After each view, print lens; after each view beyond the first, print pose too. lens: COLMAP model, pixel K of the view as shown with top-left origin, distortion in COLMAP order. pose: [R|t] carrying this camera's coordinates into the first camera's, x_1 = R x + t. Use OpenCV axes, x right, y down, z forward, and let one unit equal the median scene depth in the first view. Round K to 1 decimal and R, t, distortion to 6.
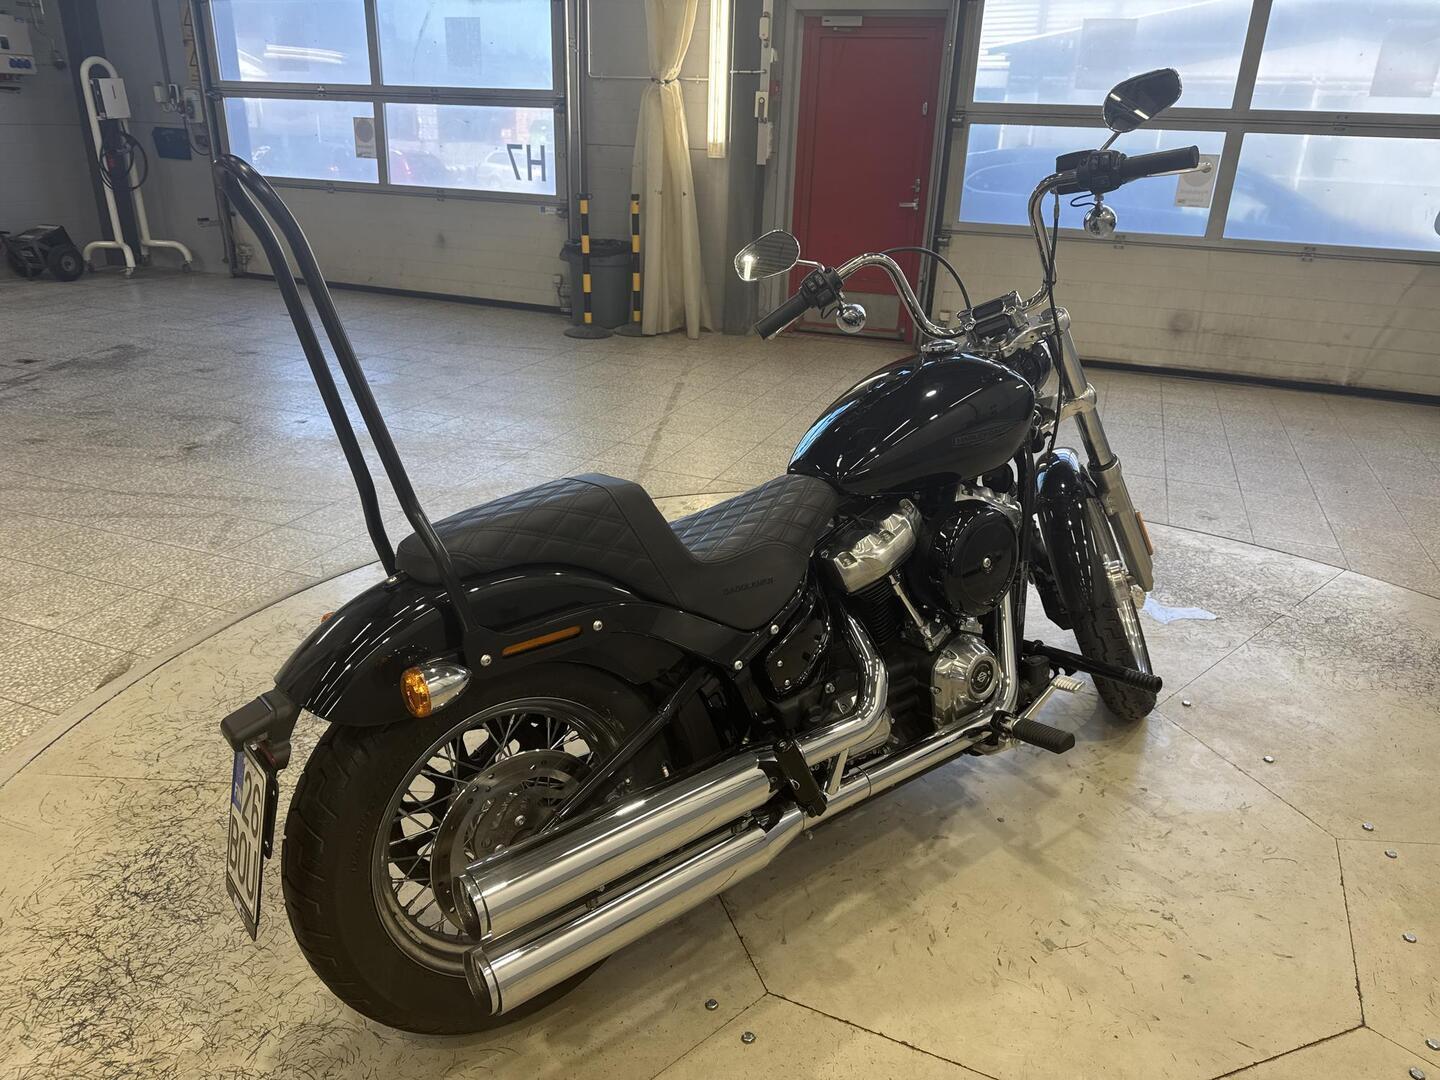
lens RADIAL K [[996.6, 0, 734.4], [0, 996.6, 545.2], [0, 0, 1]] dist [0.076271, -0.113799]
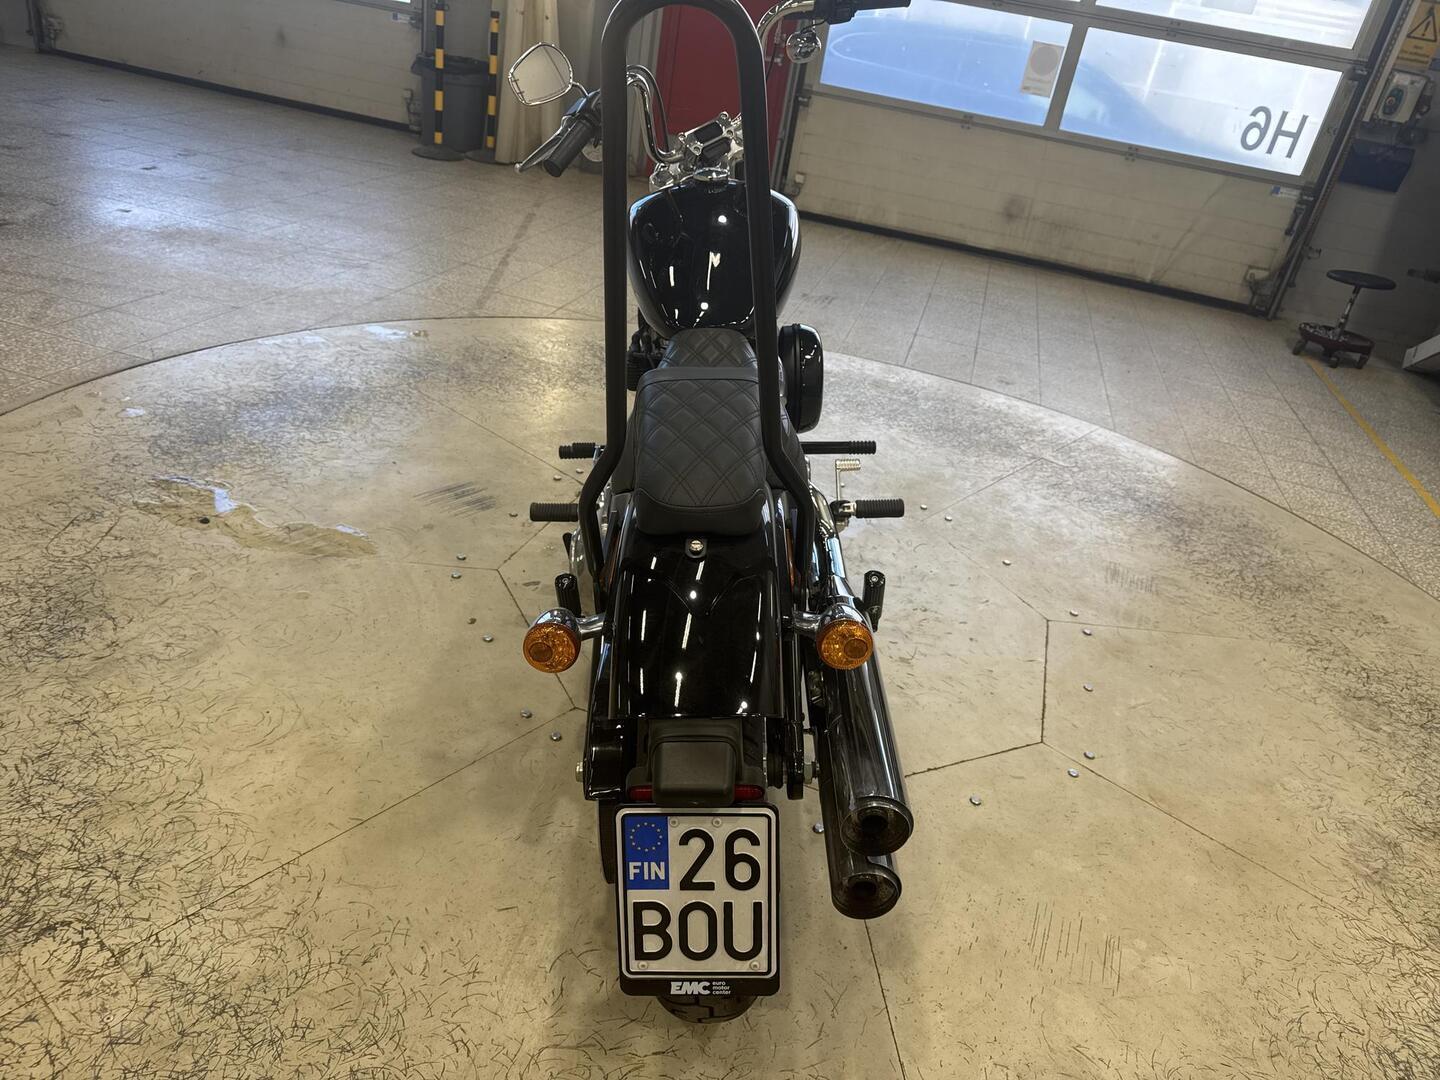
lens RADIAL K [[1015.4, 0, 729.2], [0, 1015.4, 543.9], [0, 0, 1]] dist [0.002078, -0.006294]
pose [[0.987149, 0.058965, 0.148528, 0.007599], [-0.076043, 0.990788, 0.112058, 0.028830], [-0.140552, -0.121912, 0.982539, -0.045309]]
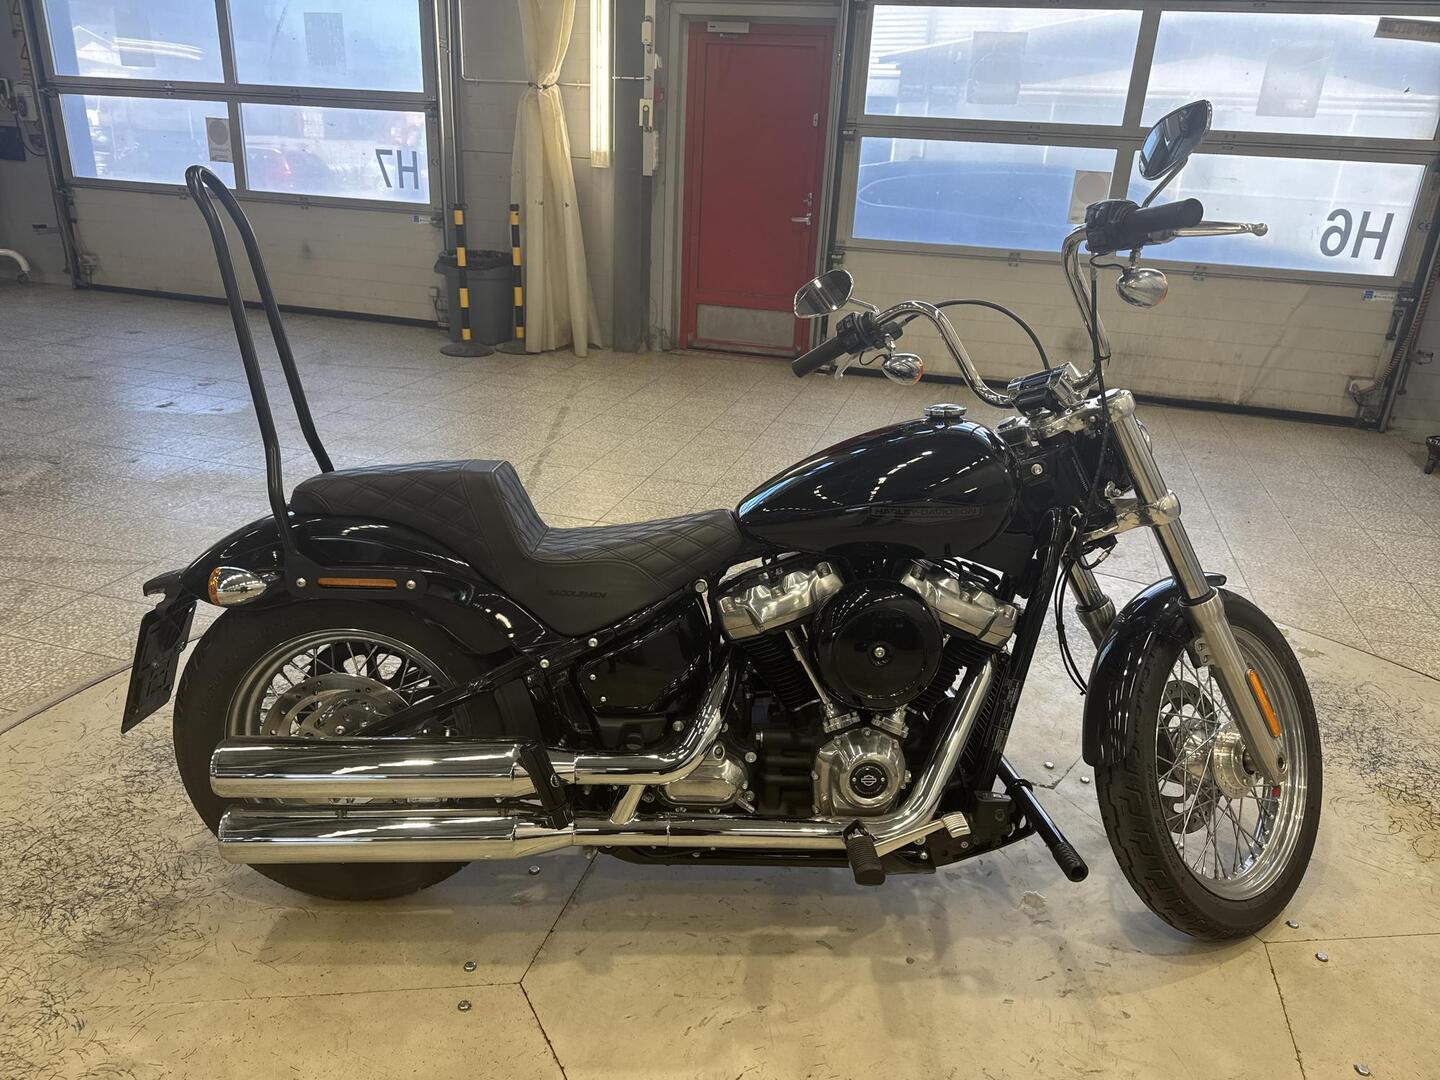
lens RADIAL K [[992.6, 0, 736.3], [0, 992.6, 535.6], [0, 0, 1]] dist [0.037926, -0.046449]
pose [[0.995447, -0.022182, 0.092699, 0.014708], [0.022754, 0.999728, -0.005114, -0.029505], [-0.092560, 0.007200, 0.995681, 0.052860]]
